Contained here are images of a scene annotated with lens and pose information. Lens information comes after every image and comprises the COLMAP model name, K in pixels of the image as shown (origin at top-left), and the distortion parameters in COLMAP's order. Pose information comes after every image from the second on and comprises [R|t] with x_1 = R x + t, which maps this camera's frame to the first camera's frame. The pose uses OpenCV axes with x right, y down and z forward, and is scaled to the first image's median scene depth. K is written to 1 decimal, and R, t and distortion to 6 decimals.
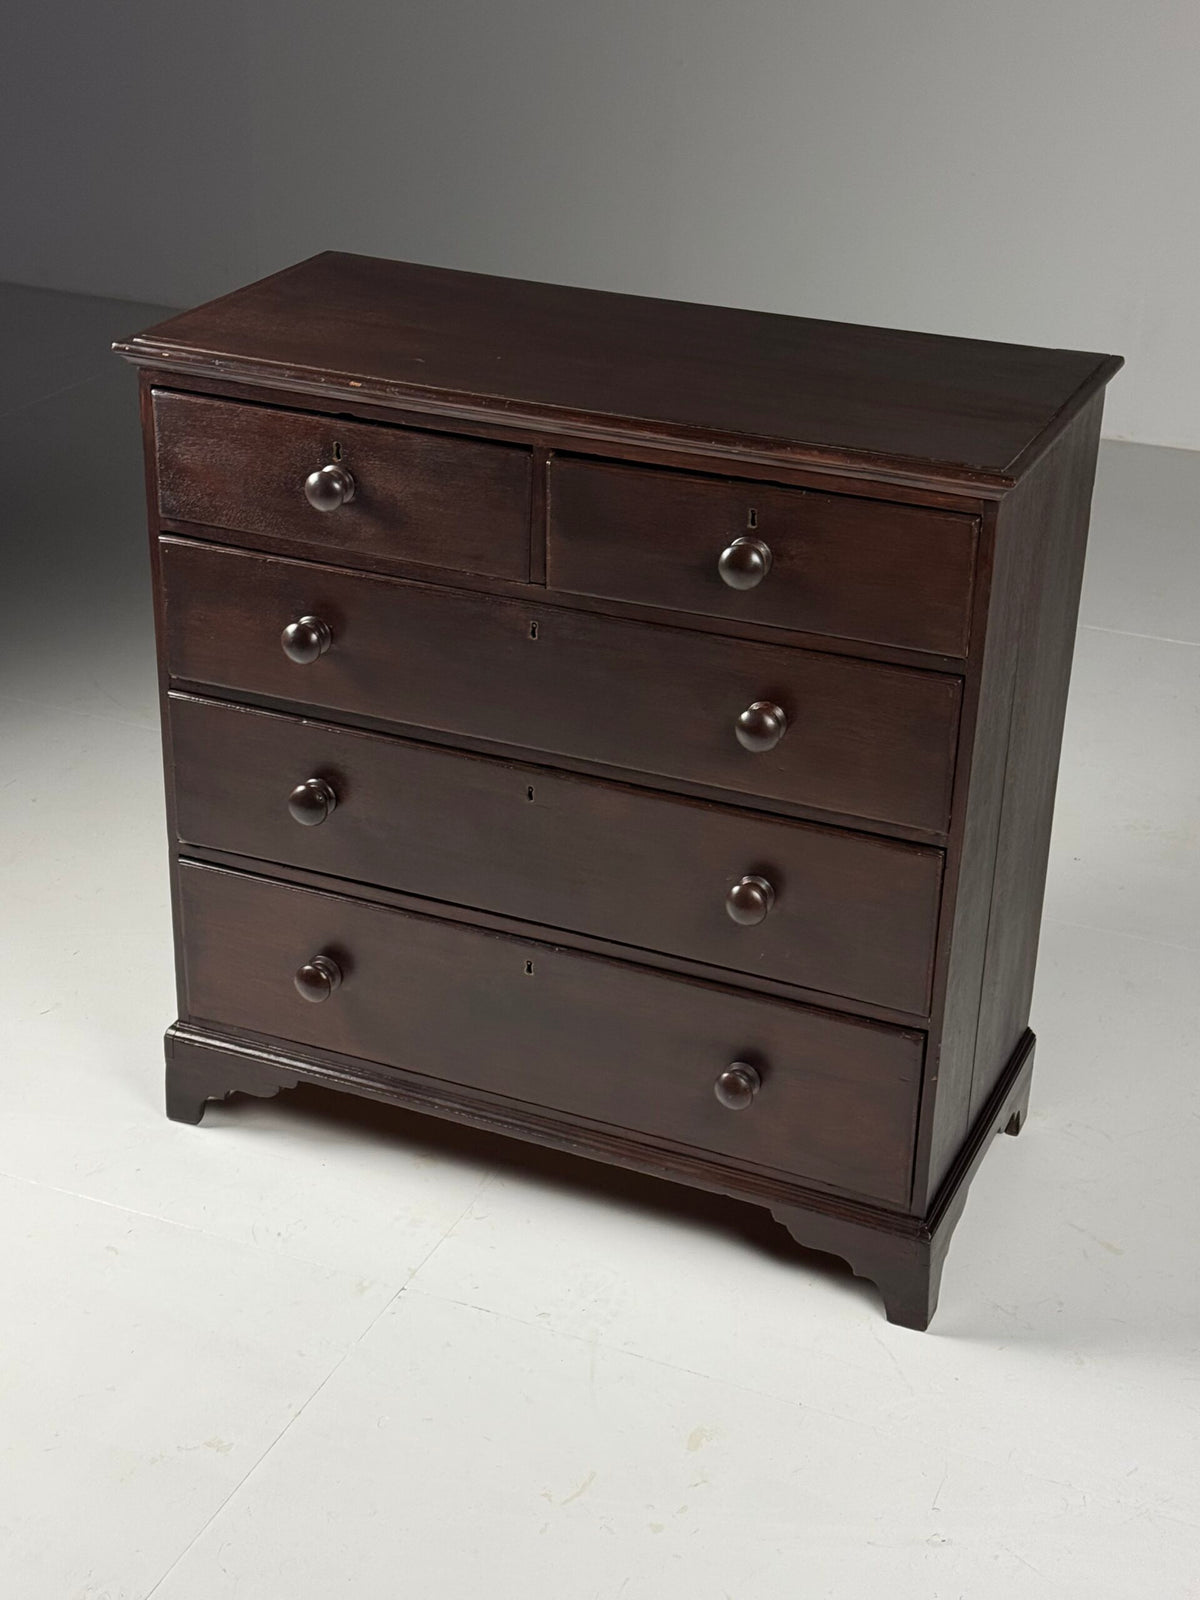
lens RADIAL K [[2487.0, 0, 584.6], [0, 2487.0, 798.2], [0, 0, 1]] dist [0.163994, 0.000000]
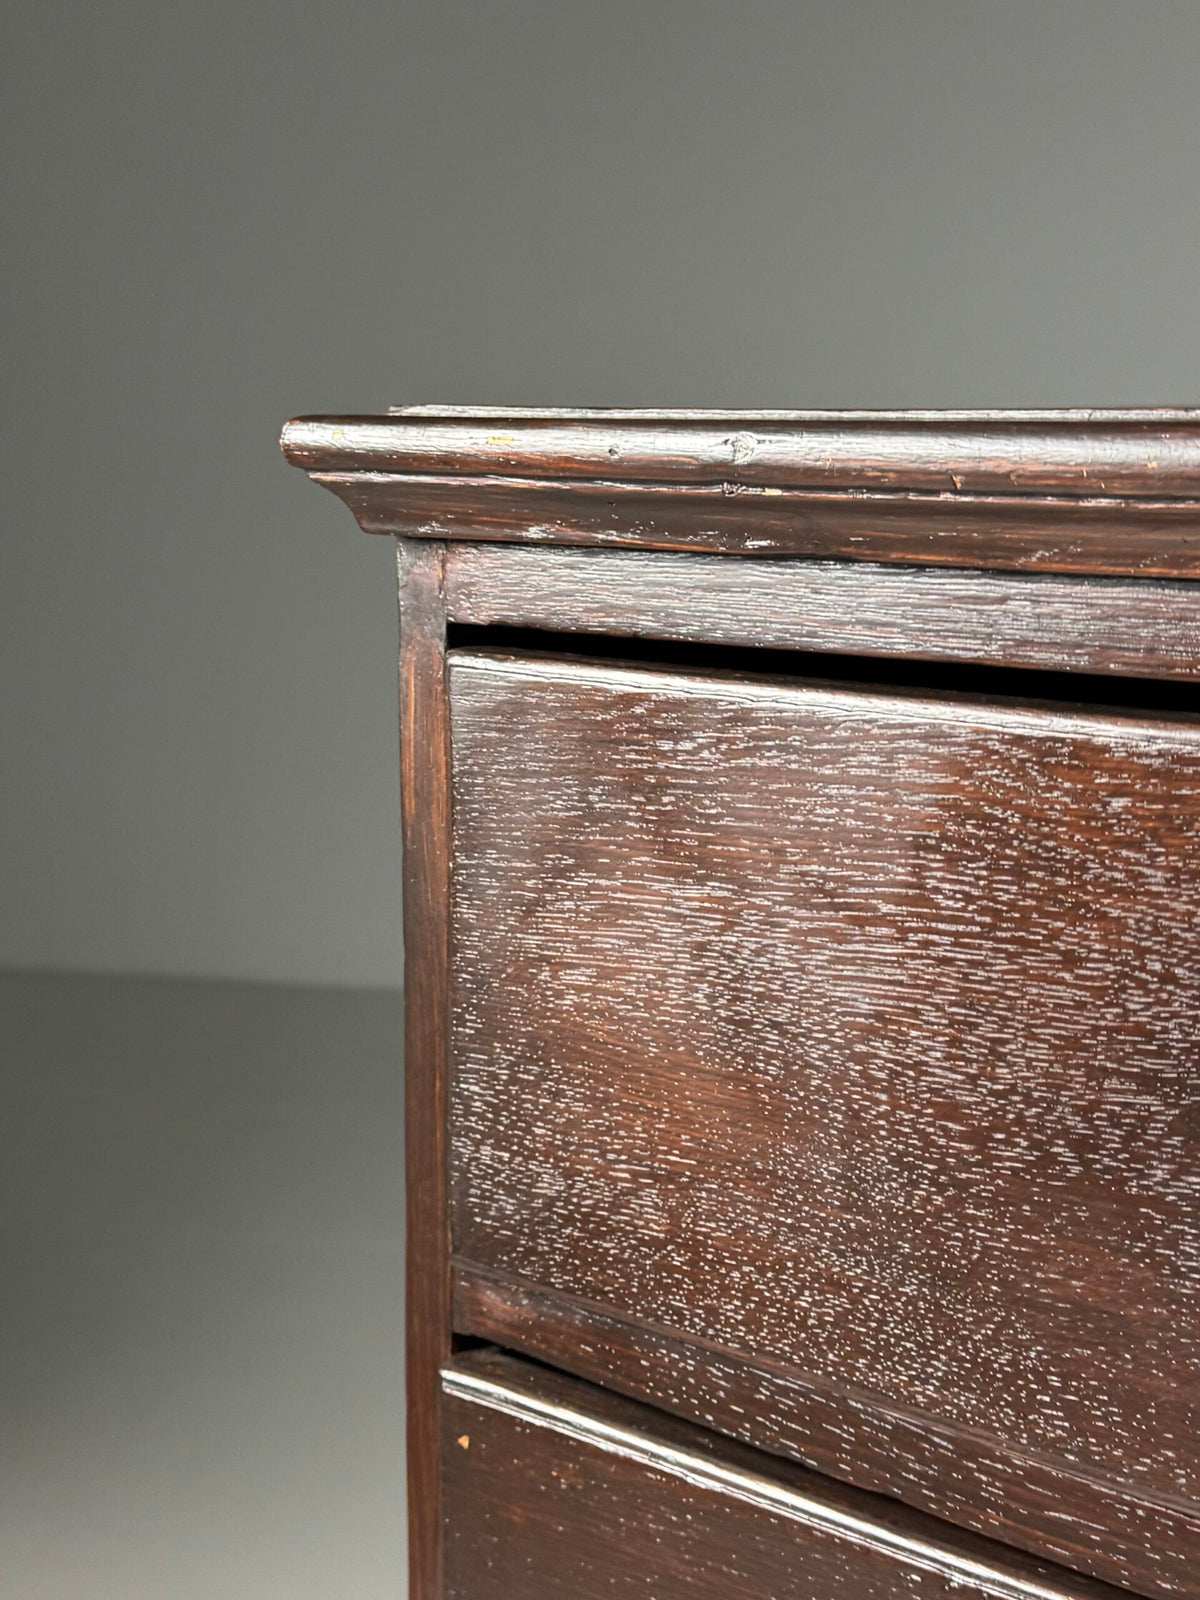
lens RADIAL K [[2256.6, 0, 604.1], [0, 2256.6, 798.4], [0, 0, 1]] dist [0.123966, 0.000000]
pose [[0.959237, 0.030807, -0.280918, -0.107512], [-0.109765, 0.956611, -0.269903, -0.102532], [0.260415, 0.289736, 0.920998, 0.836671]]
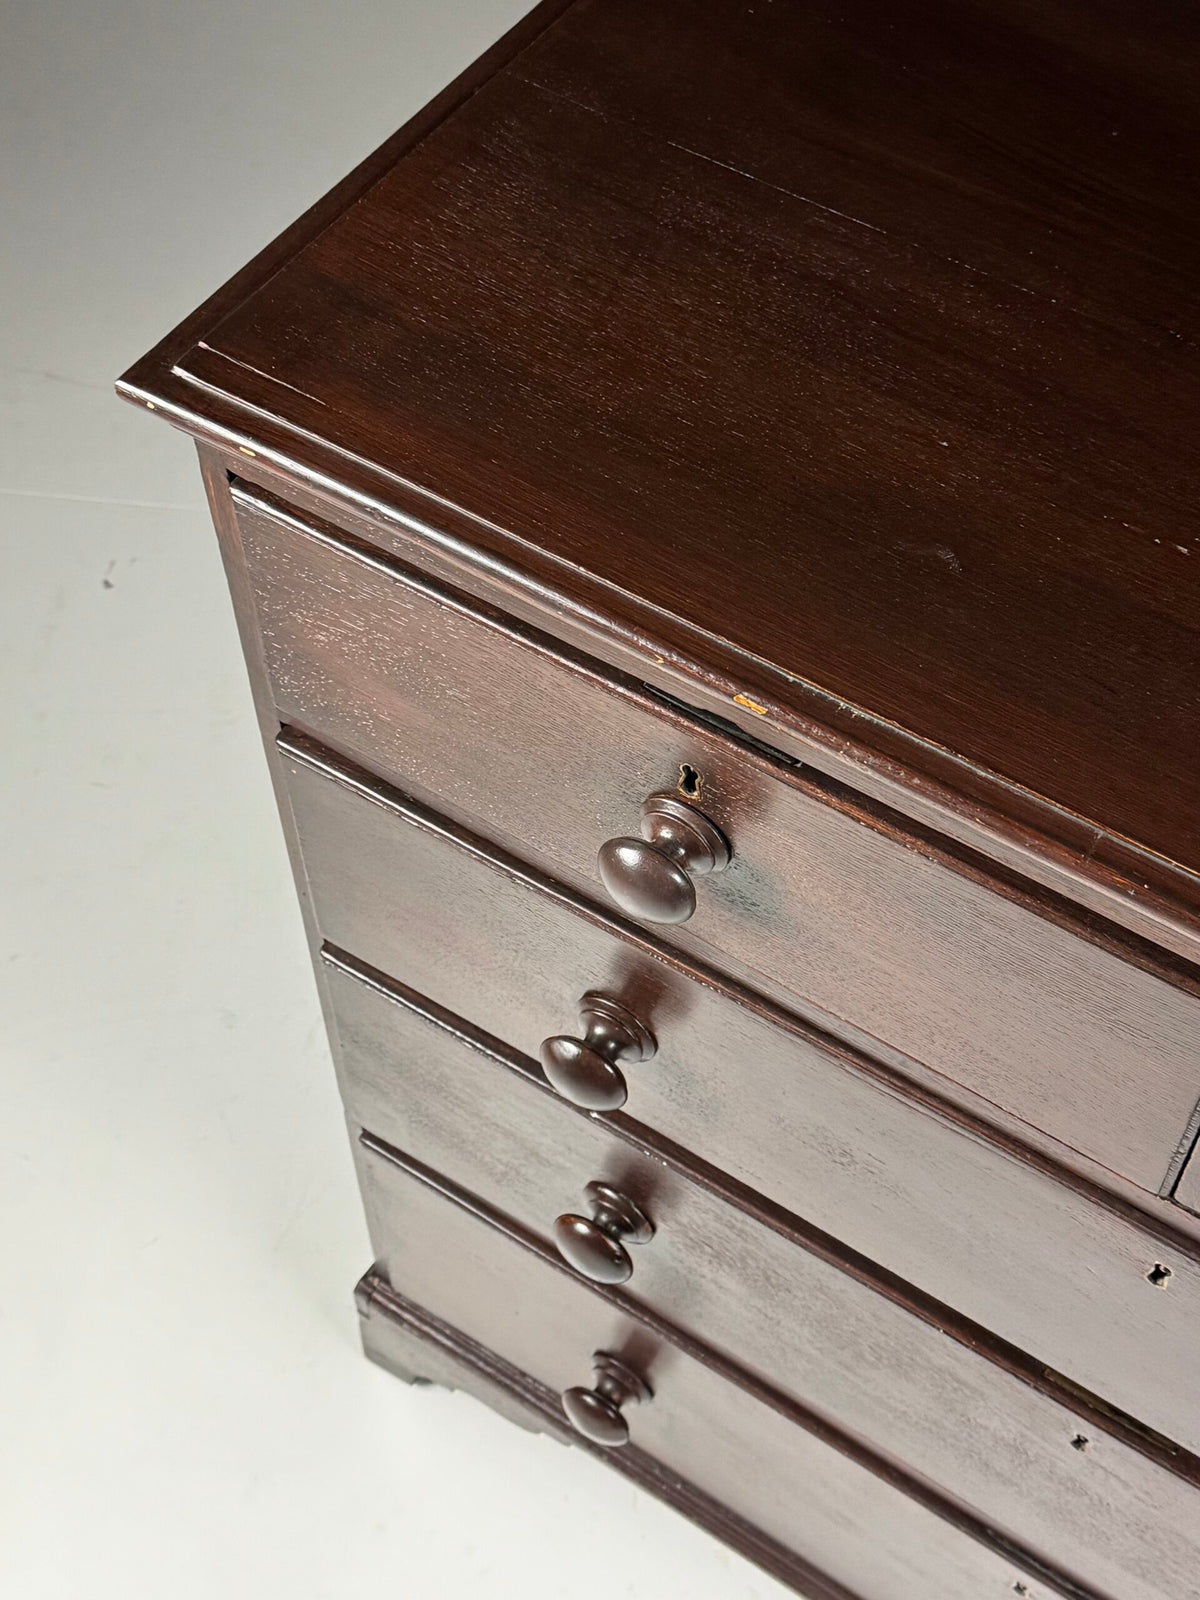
lens RADIAL K [[2256.6, 0, 621.0], [0, 2256.6, 828.5], [0, 0, 1]] dist [0.123966, 0.000000]
pose [[0.982871, 0.136364, -0.123972, -0.065303], [-0.059488, 0.871429, 0.486901, -0.287286], [0.174429, -0.471186, 0.864615, 0.692062]]
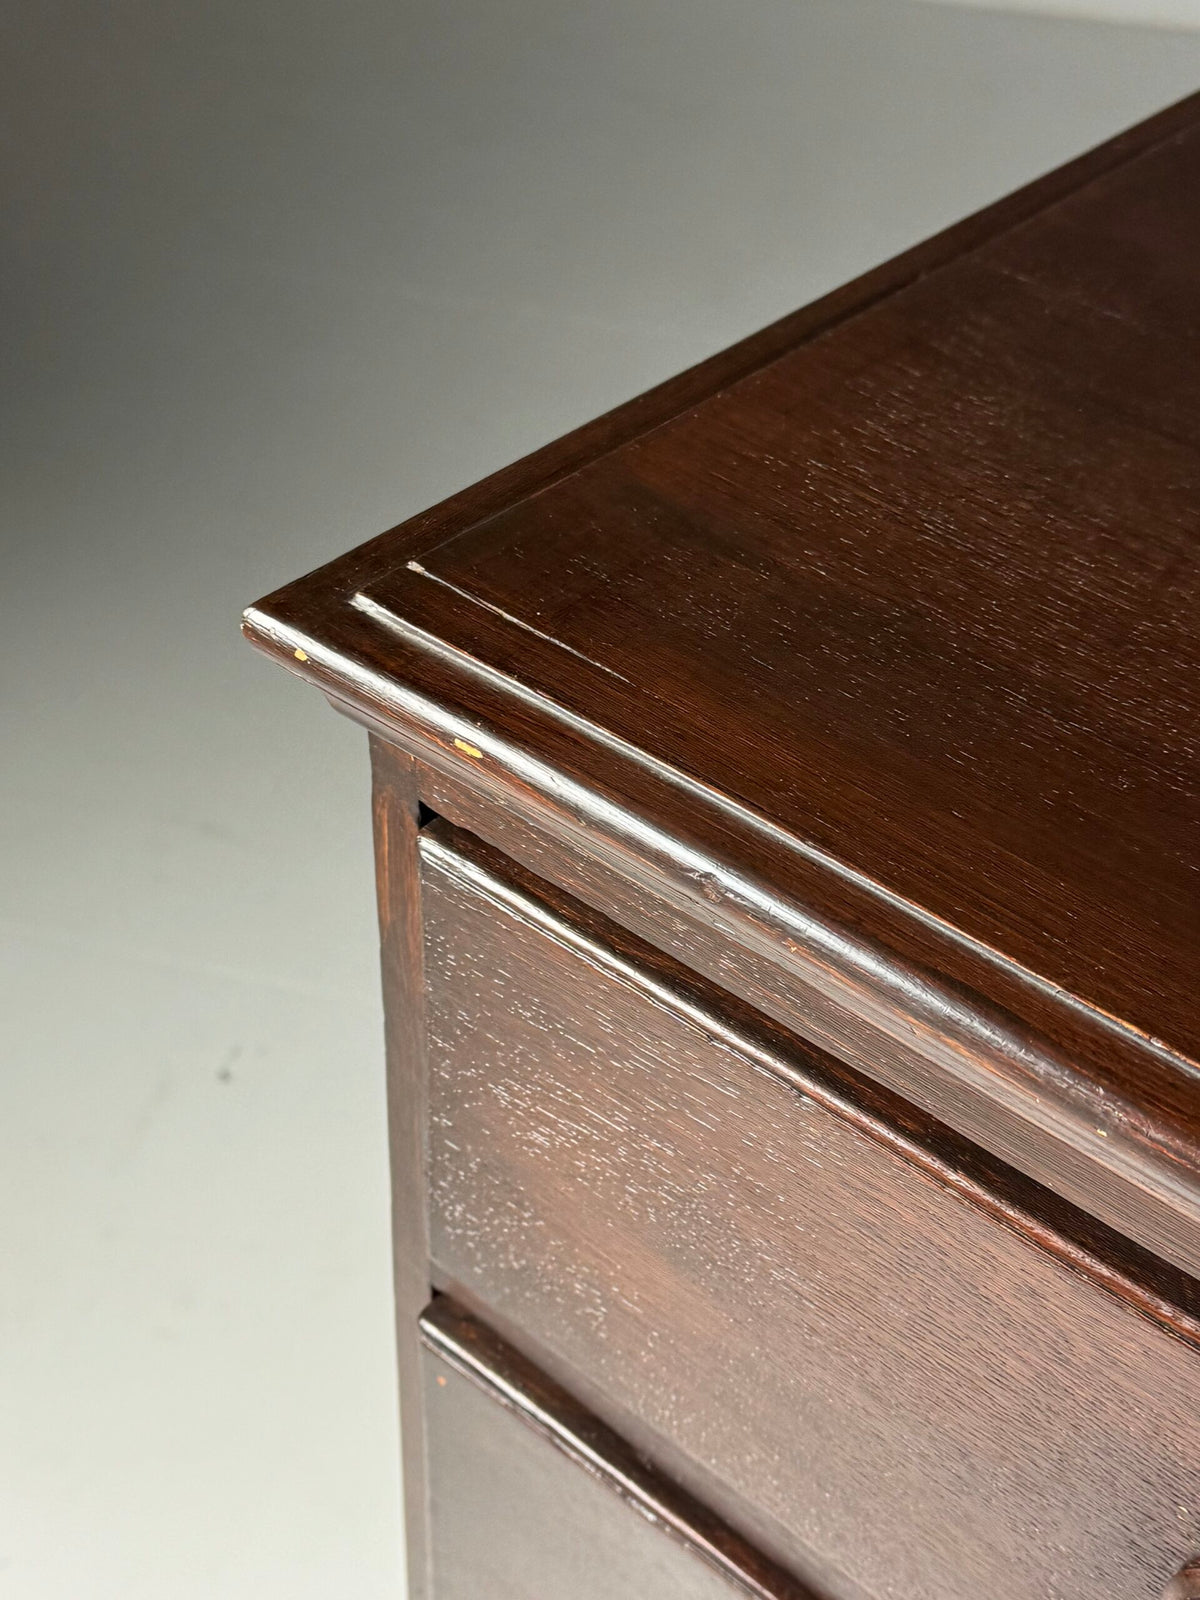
lens RADIAL K [[2256.6, 0, 604.3], [0, 2256.6, 808.9], [0, 0, 1]] dist [0.123966, 0.000000]
pose [[0.948065, 0.210995, -0.238020, -0.115134], [-0.150062, 0.956499, 0.250182, -0.212333], [0.280453, -0.201471, 0.938486, 0.834100]]
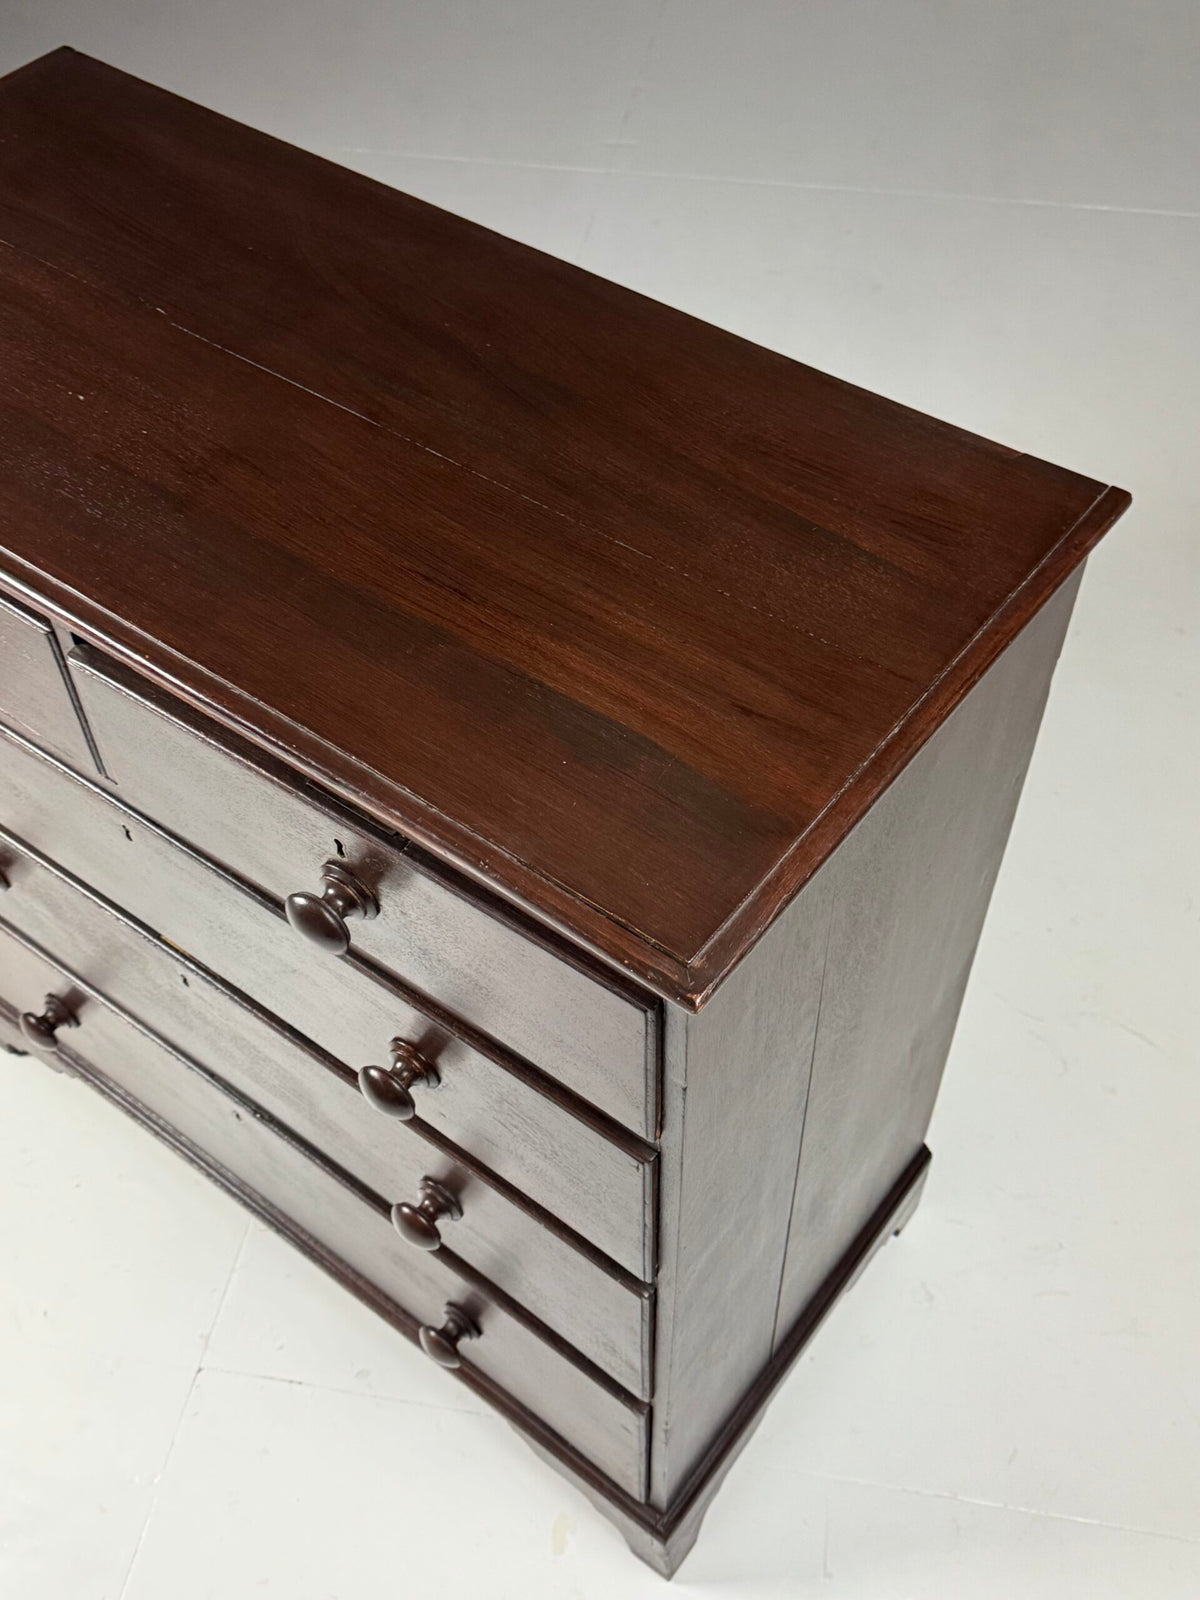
lens RADIAL K [[1639.0, 0, 623.4], [0, 1639.0, 804.9], [0, 0, 1]] dist [0.117545, 0.000000]
pose [[0.970271, 0.163197, -0.178719, 0.183644], [-0.073918, 0.902989, 0.423259, -0.267476], [0.230455, -0.397465, 0.888207, 0.617164]]
